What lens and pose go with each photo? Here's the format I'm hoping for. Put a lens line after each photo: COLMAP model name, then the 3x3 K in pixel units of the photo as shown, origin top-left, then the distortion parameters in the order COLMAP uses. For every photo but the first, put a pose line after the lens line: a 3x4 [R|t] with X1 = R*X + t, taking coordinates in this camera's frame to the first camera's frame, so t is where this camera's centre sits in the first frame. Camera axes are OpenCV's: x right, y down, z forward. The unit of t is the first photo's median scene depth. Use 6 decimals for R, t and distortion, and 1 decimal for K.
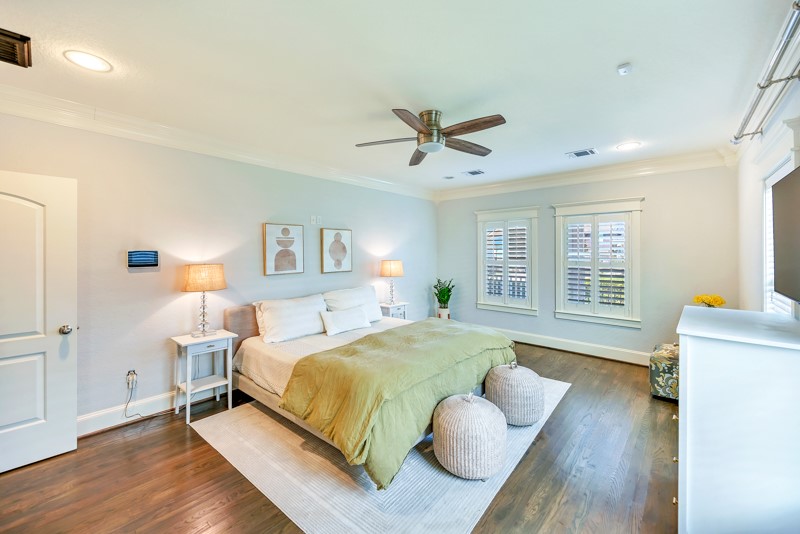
lens RADIAL K [[319.2, 0, 402.9], [0, 319.2, 251.8], [0, 0, 1]] dist [0.000616, 0.000022]
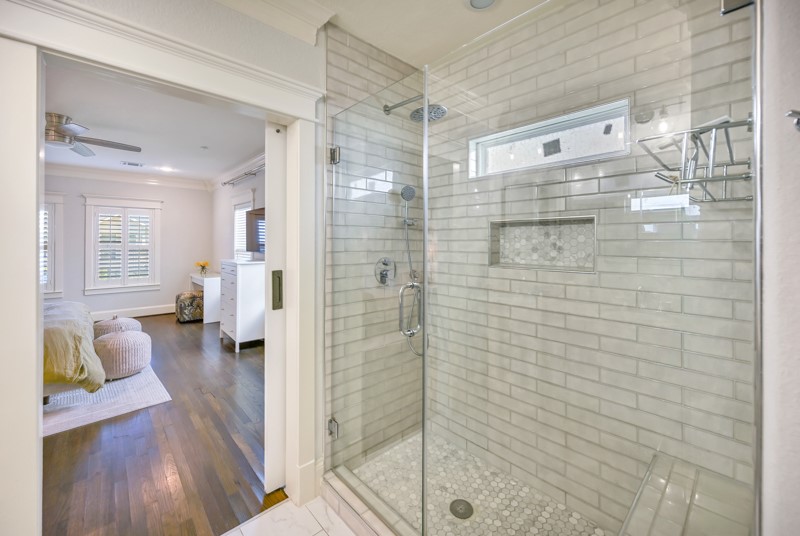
lens RADIAL K [[328.0, 0, 401.8], [0, 328.0, 241.1], [0, 0, 1]] dist [0.000169, -0.000020]
pose [[0.093531, 0.004381, 0.995607, -0.567610], [-0.002665, 0.999988, -0.004150, 0.018521], [-0.995613, -0.002265, 0.093541, -0.216190]]
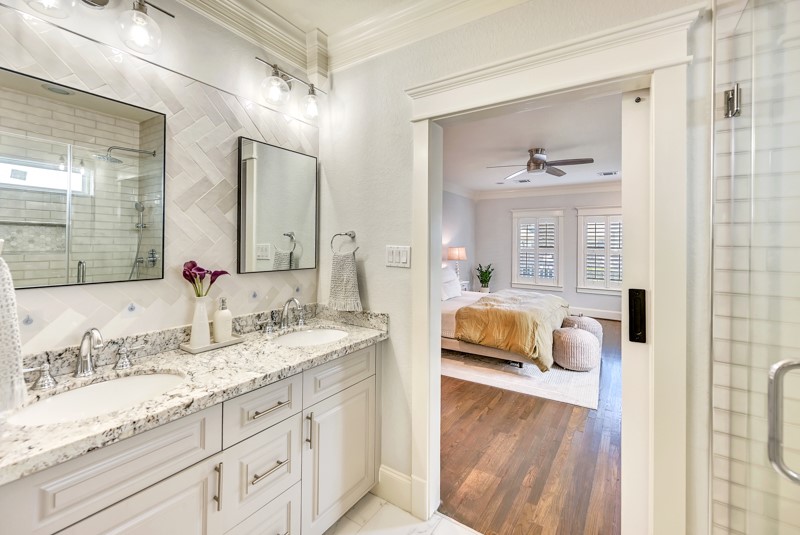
lens RADIAL K [[338.9, 0, 403.4], [0, 338.9, 241.9], [0, 0, 1]] dist [-0.000226, -0.000023]
pose [[0.989939, 0.014683, 0.140733, -0.438403], [-0.014111, 0.999888, -0.005062, 0.015213], [-0.140791, 0.003025, 0.990035, -0.296156]]
